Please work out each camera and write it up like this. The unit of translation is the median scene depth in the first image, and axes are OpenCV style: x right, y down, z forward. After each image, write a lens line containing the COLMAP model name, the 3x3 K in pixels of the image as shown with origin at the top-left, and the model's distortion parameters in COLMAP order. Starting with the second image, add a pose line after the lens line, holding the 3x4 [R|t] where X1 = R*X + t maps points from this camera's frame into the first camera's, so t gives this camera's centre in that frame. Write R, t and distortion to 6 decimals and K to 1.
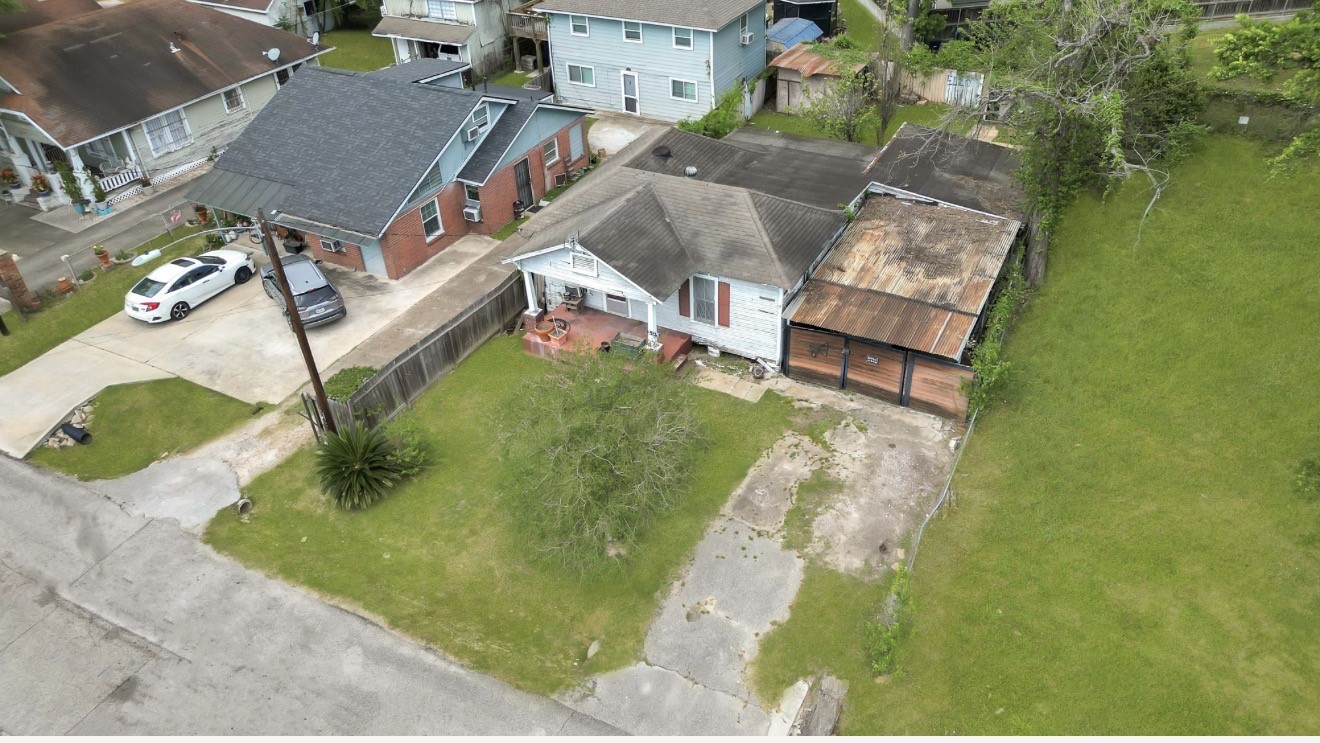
lens RADIAL K [[928.3, 0, 657.8], [0, 928.3, 358.2], [0, 0, 1]] dist [0.005670, -0.008523]
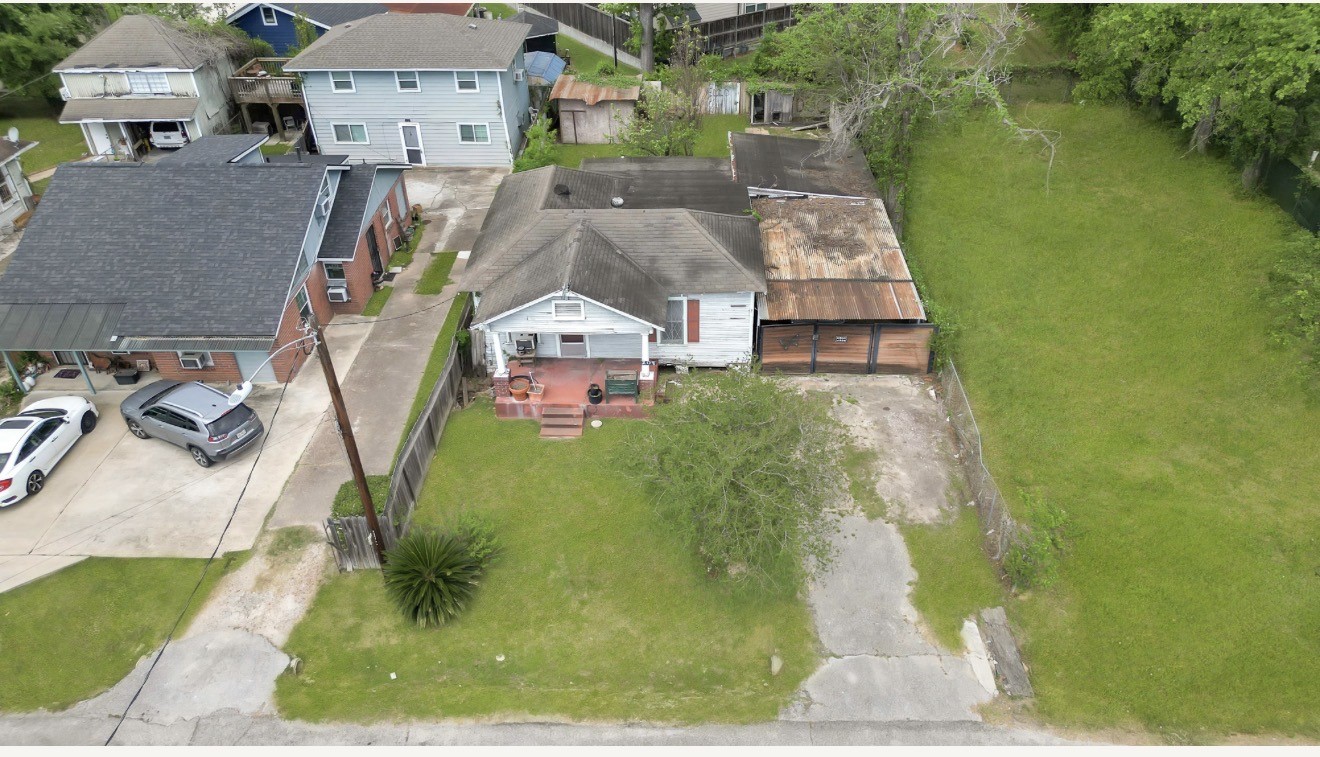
lens RADIAL K [[914.7, 0, 664.7], [0, 914.7, 374.0], [0, 0, 1]] dist [0.006577, -0.005202]
pose [[0.896168, -0.235520, 0.376051, -0.339163], [0.240922, 0.969971, 0.033349, -0.040829], [-0.372613, 0.060712, 0.925999, 0.069579]]
